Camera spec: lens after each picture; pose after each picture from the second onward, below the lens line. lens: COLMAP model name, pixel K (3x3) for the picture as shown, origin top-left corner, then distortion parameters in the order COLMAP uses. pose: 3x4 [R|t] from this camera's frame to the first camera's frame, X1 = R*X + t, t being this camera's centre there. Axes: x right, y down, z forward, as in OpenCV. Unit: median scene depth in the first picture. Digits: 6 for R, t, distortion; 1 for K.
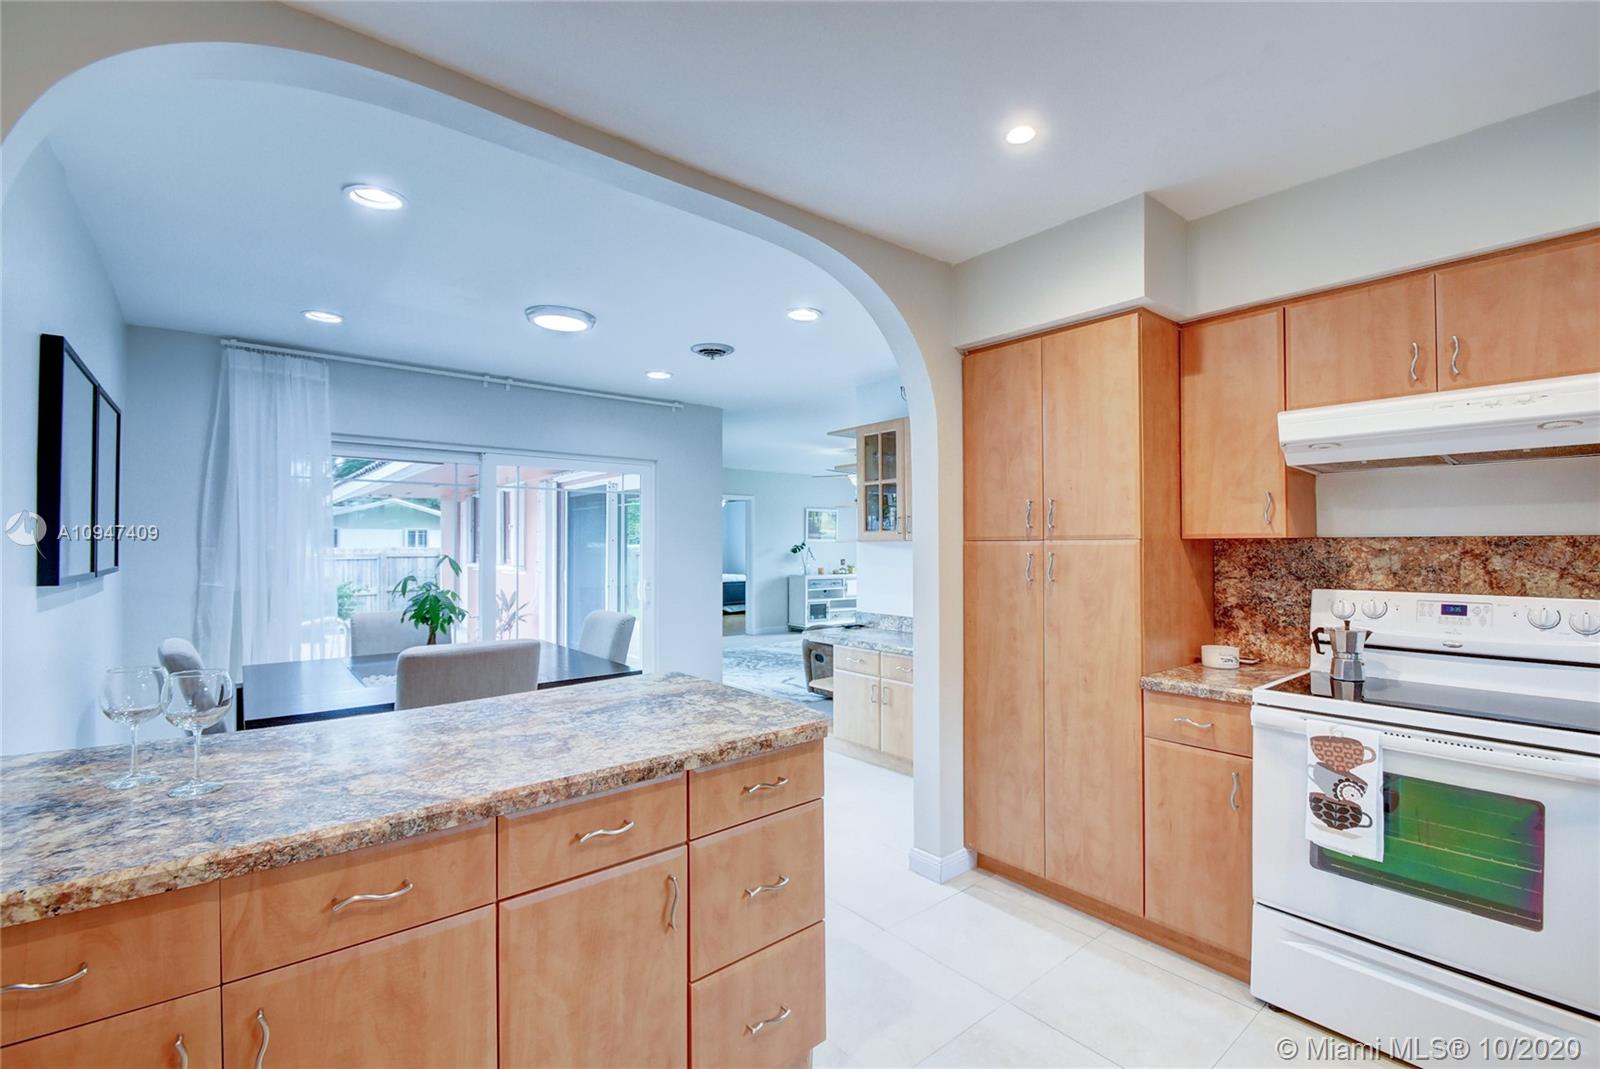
lens RADIAL K [[698.8, 0, 840.4], [0, 698.8, 533.7], [0, 0, 1]] dist [-0.012508, -0.003370]
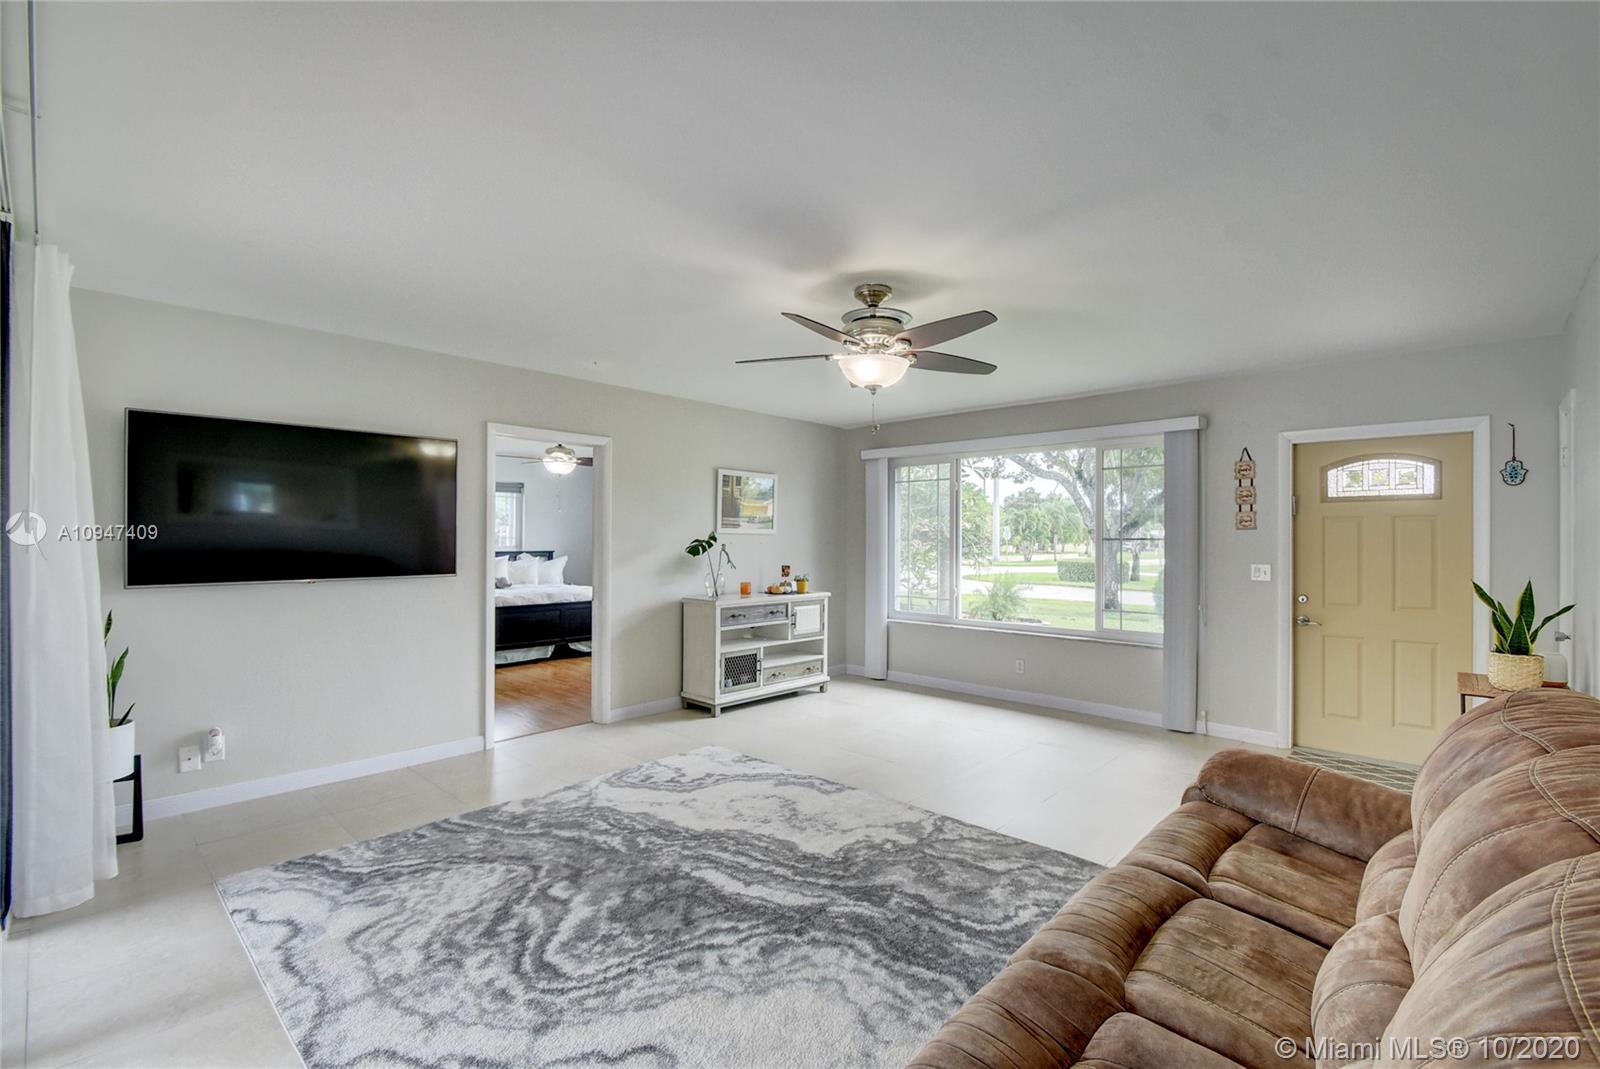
lens RADIAL K [[698.8, 0, 829.4], [0, 698.8, 526.9], [0, 0, 1]] dist [-0.012508, -0.003370]
pose [[0.993915, 0.006552, 0.109952, -0.099644], [-0.006474, 0.999978, -0.001062, 0.030078], [-0.109956, 0.000343, 0.993936, 2.003740]]
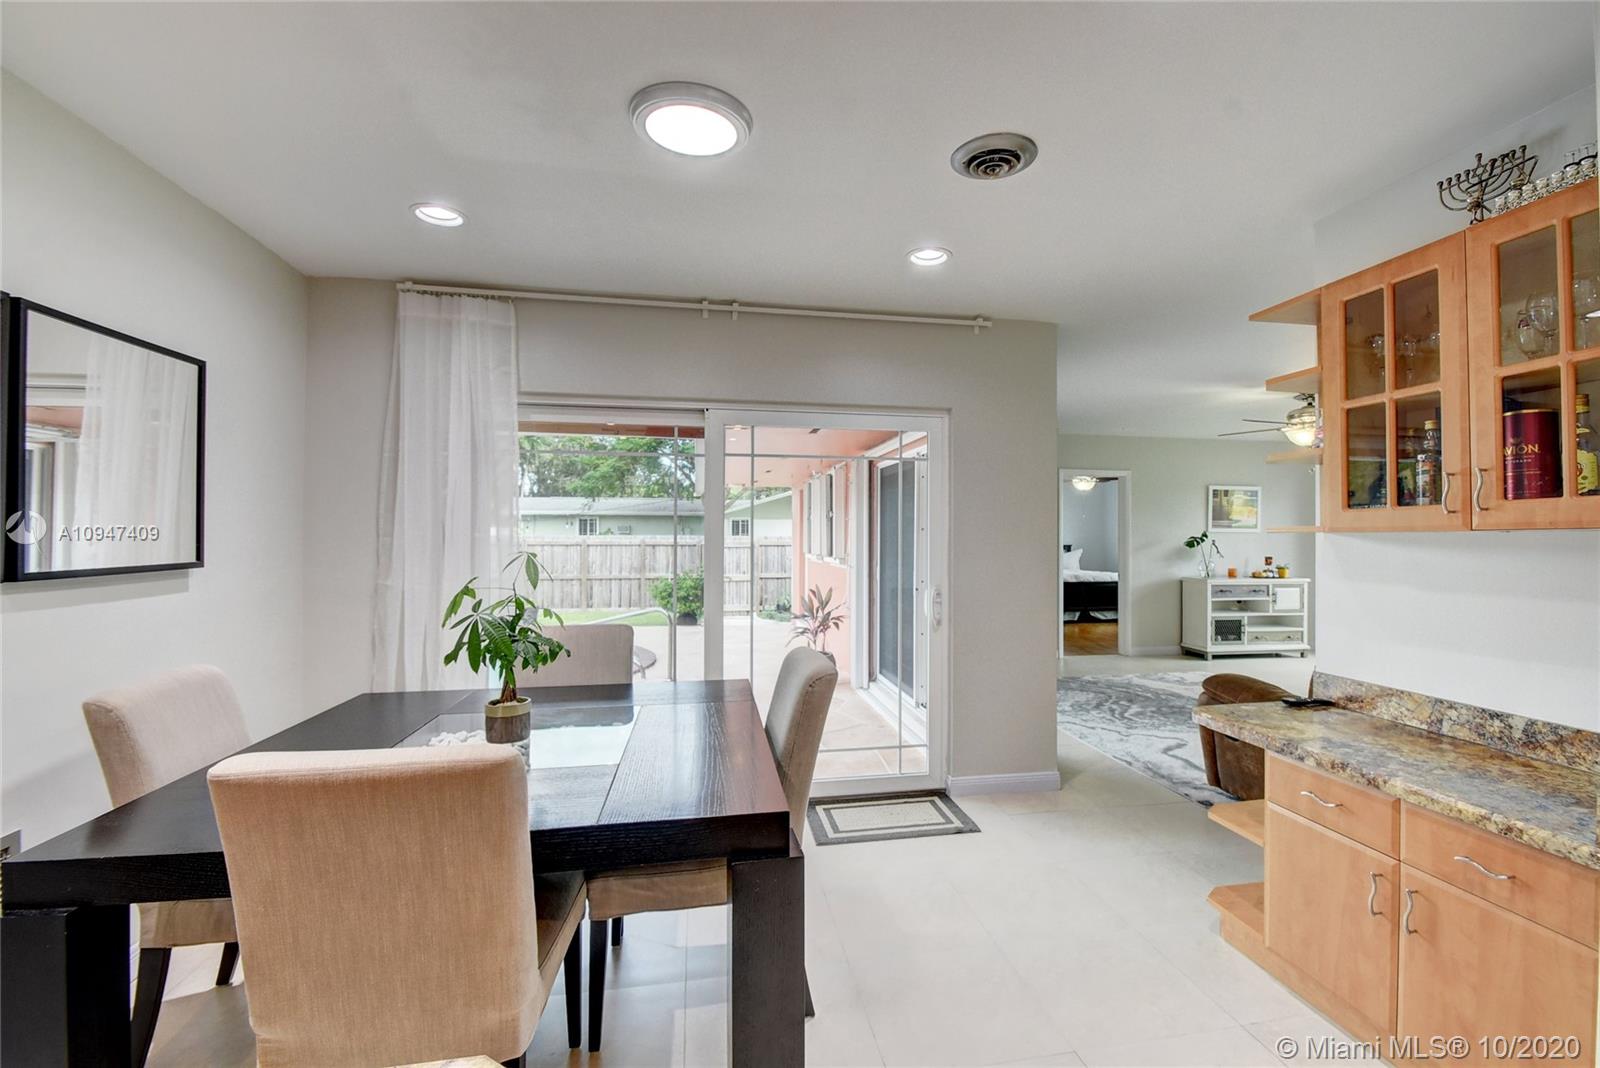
lens RADIAL K [[708.5, 0, 837.1], [0, 708.5, 530.3], [0, 0, 1]] dist [0.005234, -0.006539]
pose [[0.859775, 0.001779, -0.510670, -0.023043], [0.003456, 0.999951, 0.009302, 0.008086], [0.510661, -0.009763, 0.859726, 0.753873]]
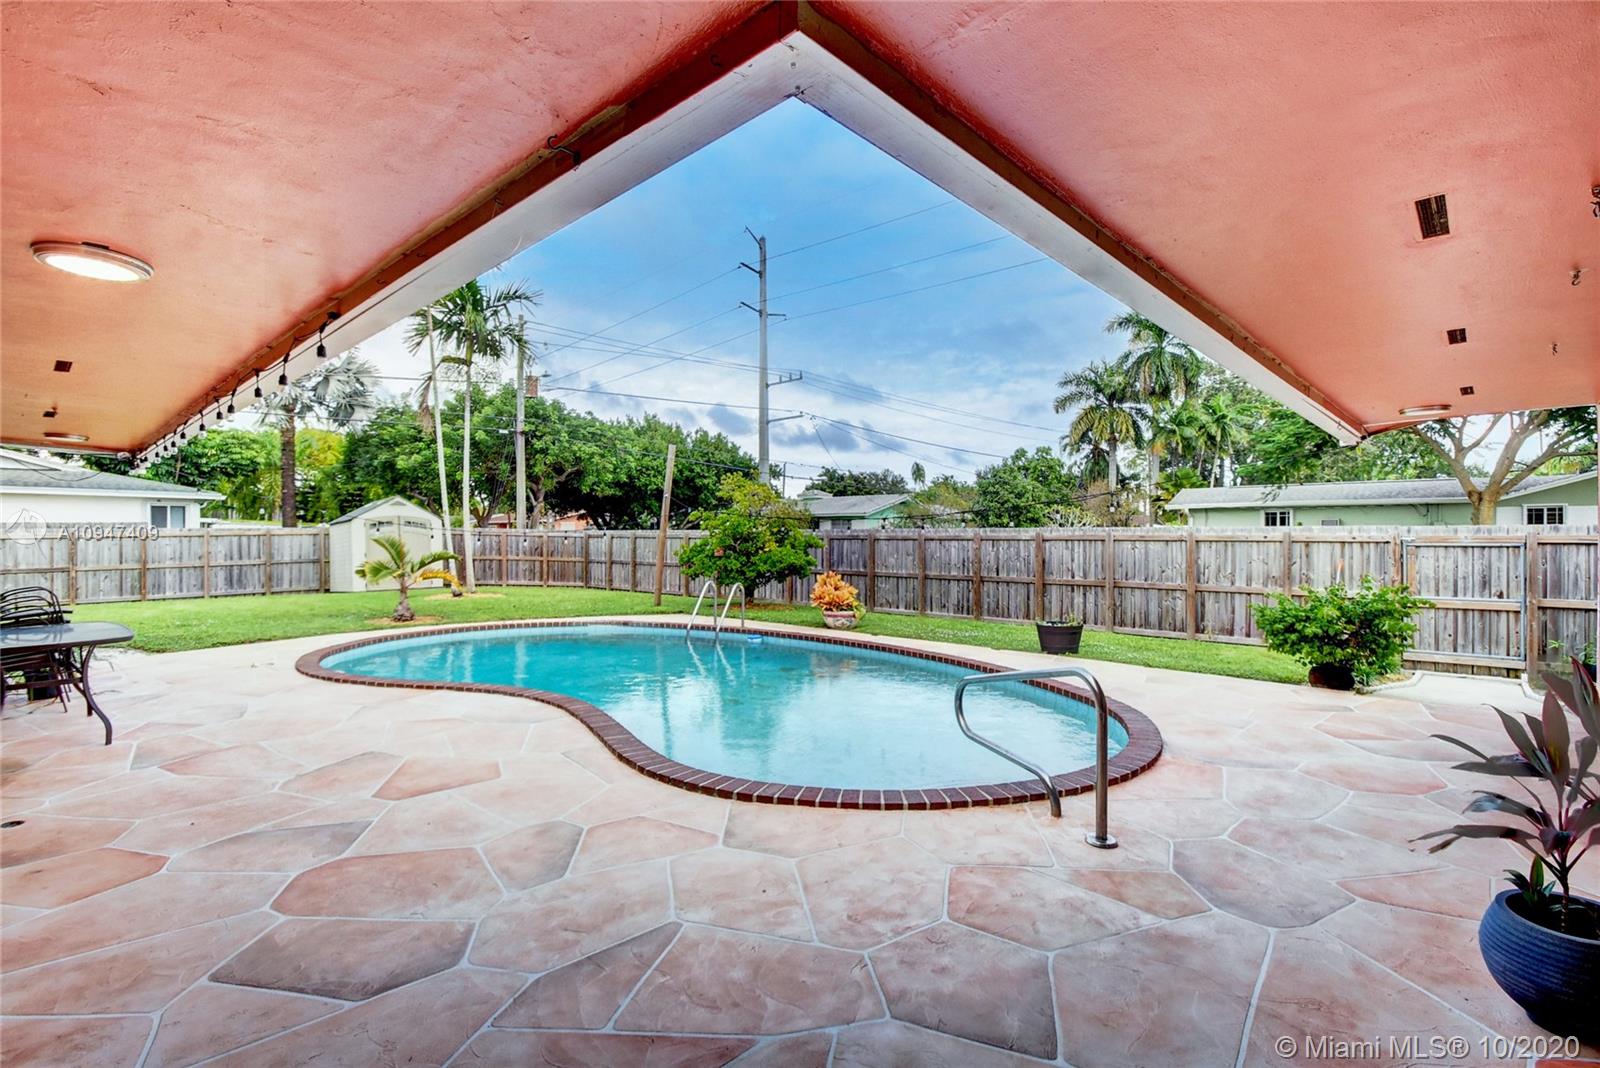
lens RADIAL K [[768.9, 0, 818.1], [0, 768.9, 528.6], [0, 0, 1]] dist [-0.007827, -0.006054]
pose [[0.111012, -0.005933, -0.993801, -0.801245], [0.015141, 0.999876, -0.004278, 0.099457], [0.993704, -0.014572, 0.111088, 2.214273]]
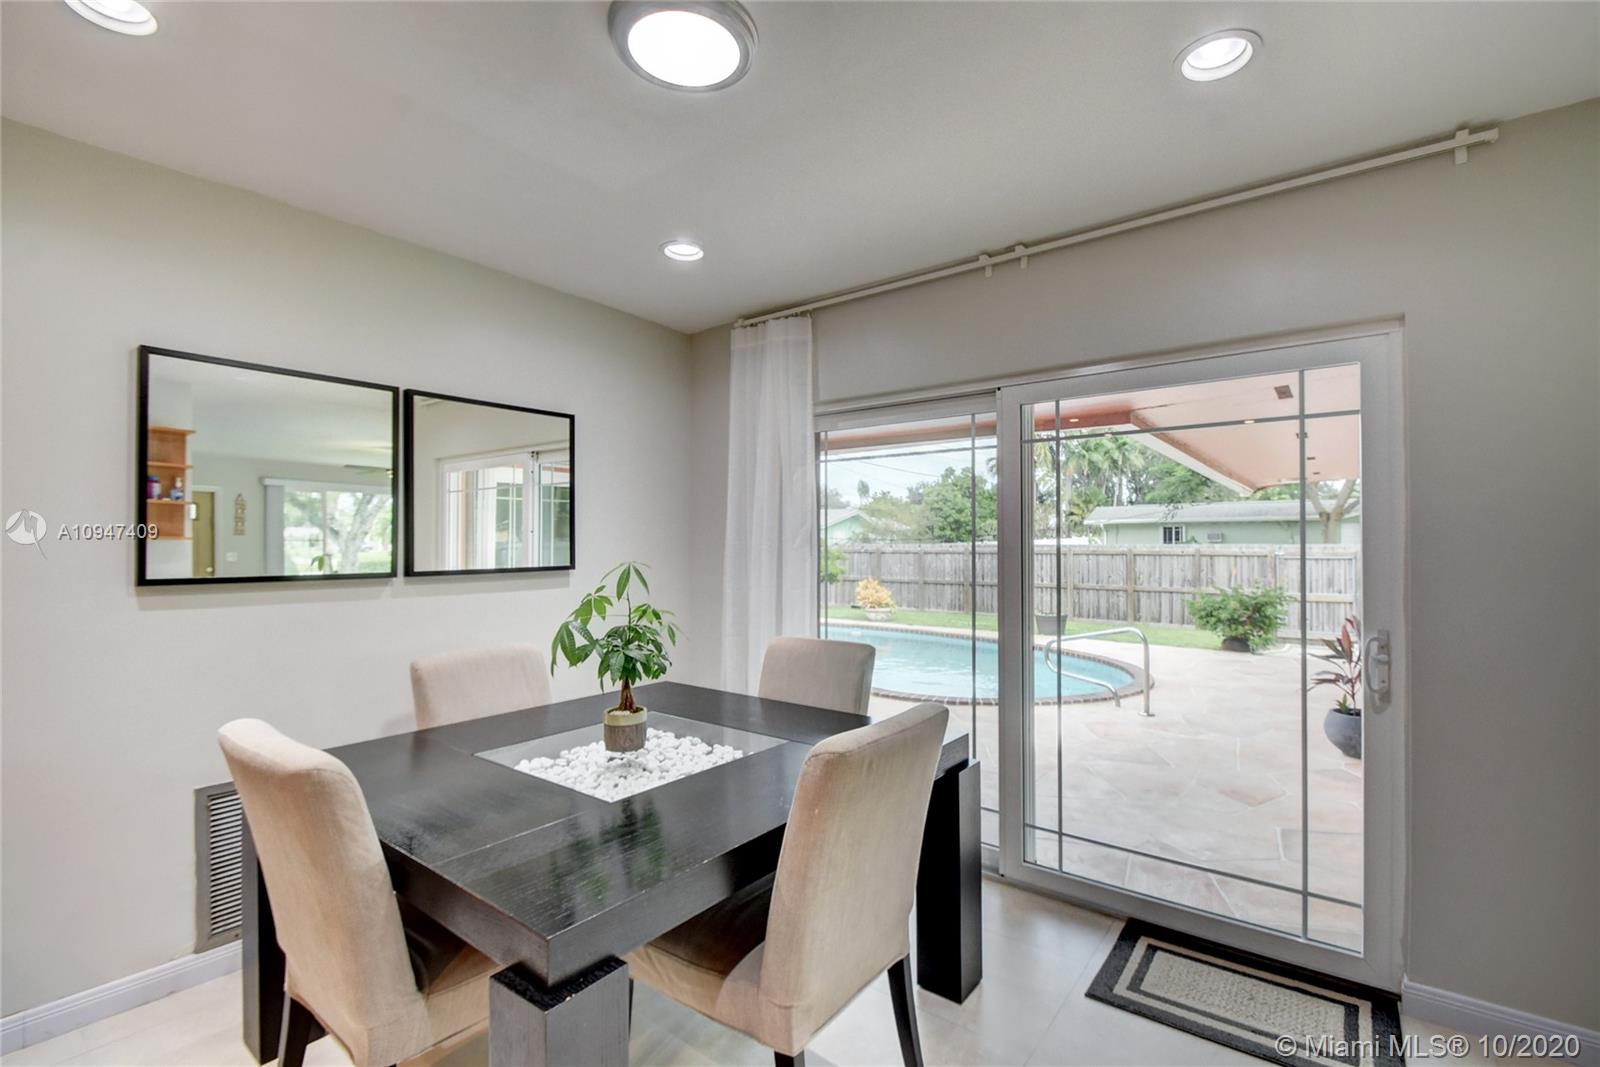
lens RADIAL K [[708.5, 0, 822.1], [0, 708.5, 535.3], [0, 0, 1]] dist [0.005234, -0.006539]
pose [[0.203533, -0.009082, -0.979026, 0.083183], [0.017902, 0.999824, -0.005553, 0.016687], [0.978904, -0.016396, 0.203660, 1.286314]]
